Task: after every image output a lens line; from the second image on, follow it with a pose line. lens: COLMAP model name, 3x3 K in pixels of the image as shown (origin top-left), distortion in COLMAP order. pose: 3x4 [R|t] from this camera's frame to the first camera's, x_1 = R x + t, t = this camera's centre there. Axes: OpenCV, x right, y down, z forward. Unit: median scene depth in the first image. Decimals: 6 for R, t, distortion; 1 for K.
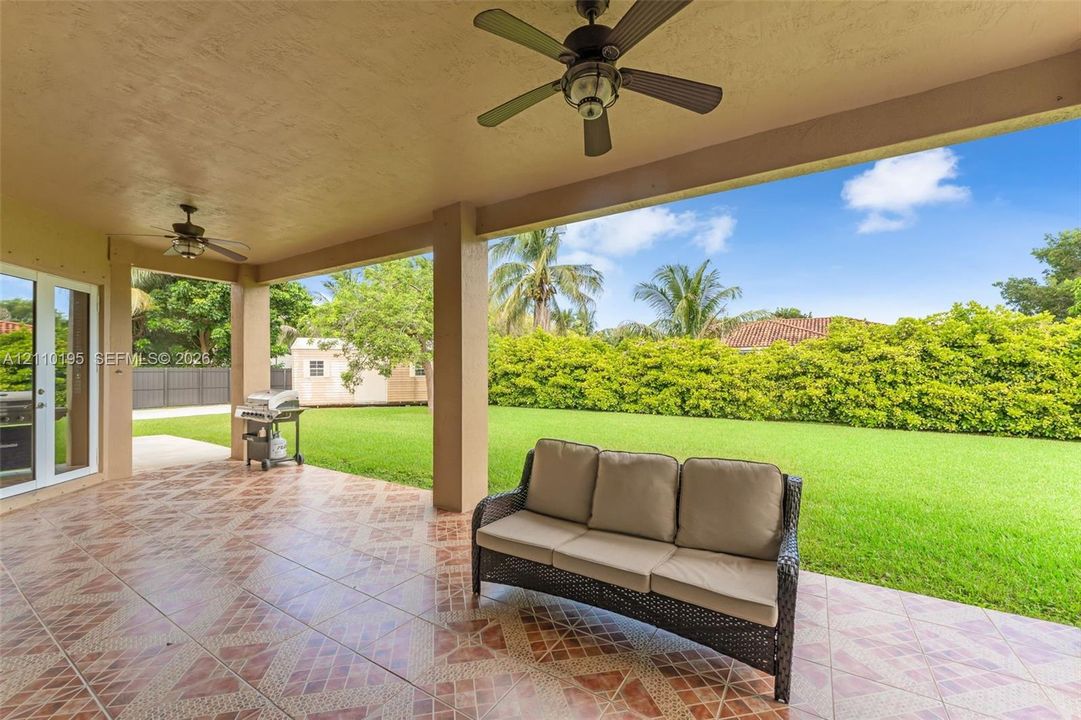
lens RADIAL K [[443.5, 0, 535.7], [0, 443.5, 368.0], [0, 0, 1]] dist [0.003218, 0.000462]
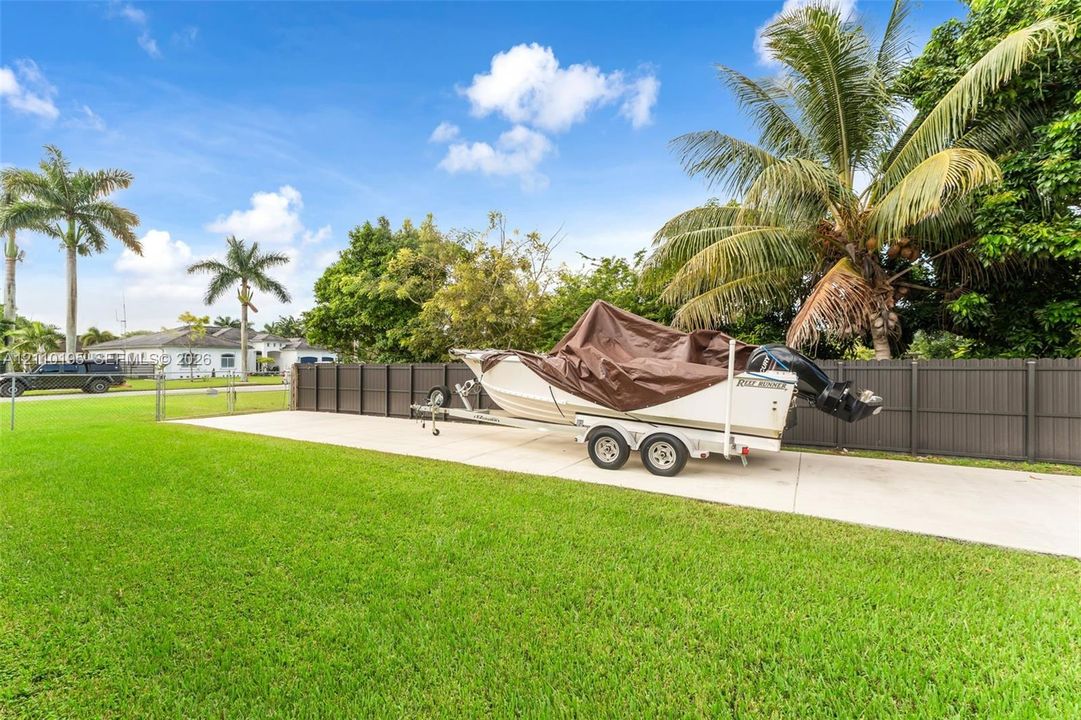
lens RADIAL K [[443.5, 0, 540.3], [0, 443.5, 362.7], [0, 0, 1]] dist [0.003218, 0.000462]
pose [[0.059887, -0.001330, -0.998204, -0.357190], [0.002743, 0.999996, -0.001168, 0.000803], [0.998201, -0.002668, 0.059890, 0.418063]]
